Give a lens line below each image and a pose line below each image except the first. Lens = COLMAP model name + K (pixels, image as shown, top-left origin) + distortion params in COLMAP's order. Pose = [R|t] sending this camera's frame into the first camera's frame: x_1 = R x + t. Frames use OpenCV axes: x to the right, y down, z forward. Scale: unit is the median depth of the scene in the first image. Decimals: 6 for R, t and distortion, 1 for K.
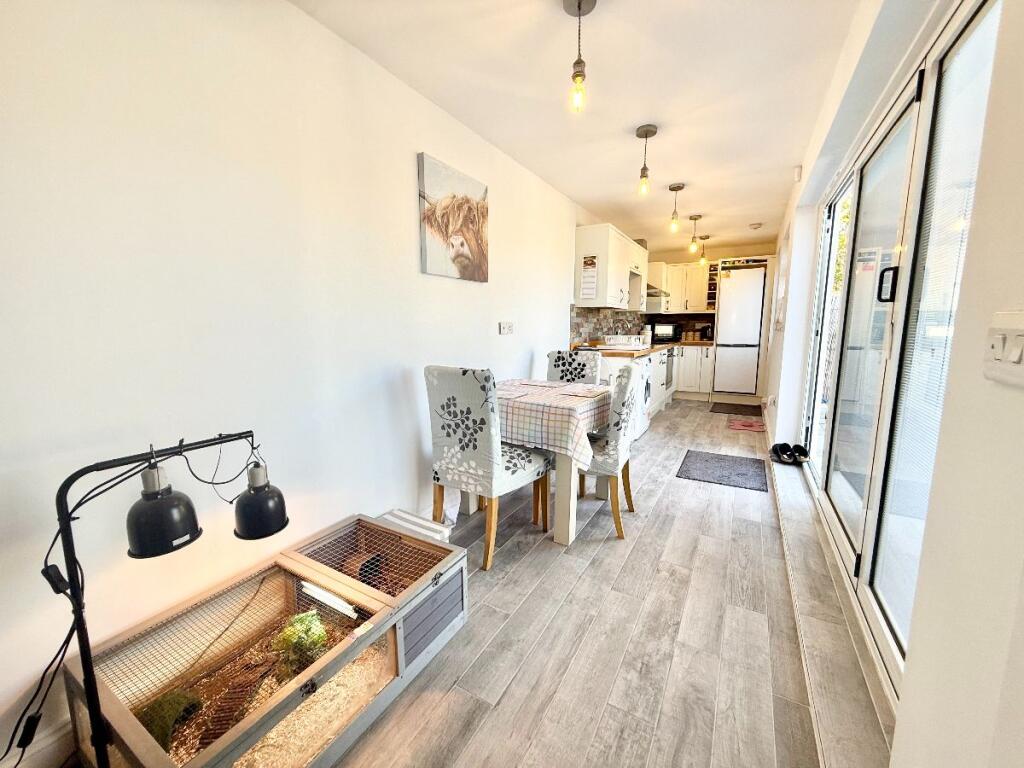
lens RADIAL K [[405.7, 0, 509.7], [0, 405.7, 381.9], [0, 0, 1]] dist [0.002735, -0.000029]
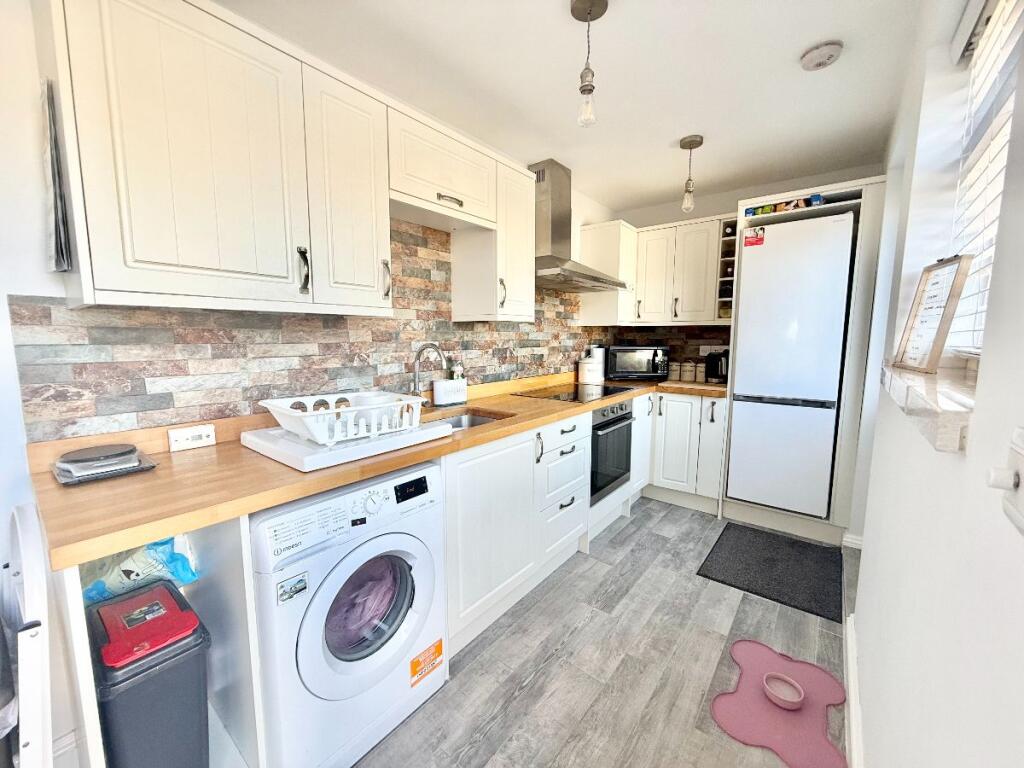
lens RADIAL K [[405.7, 0, 513.9], [0, 405.7, 385.6], [0, 0, 1]] dist [0.002735, -0.000029]
pose [[0.995909, 0.025217, -0.086776, 0.303596], [-0.028006, 0.999125, -0.031079, -0.080591], [0.085917, 0.033382, 0.995743, 0.527811]]
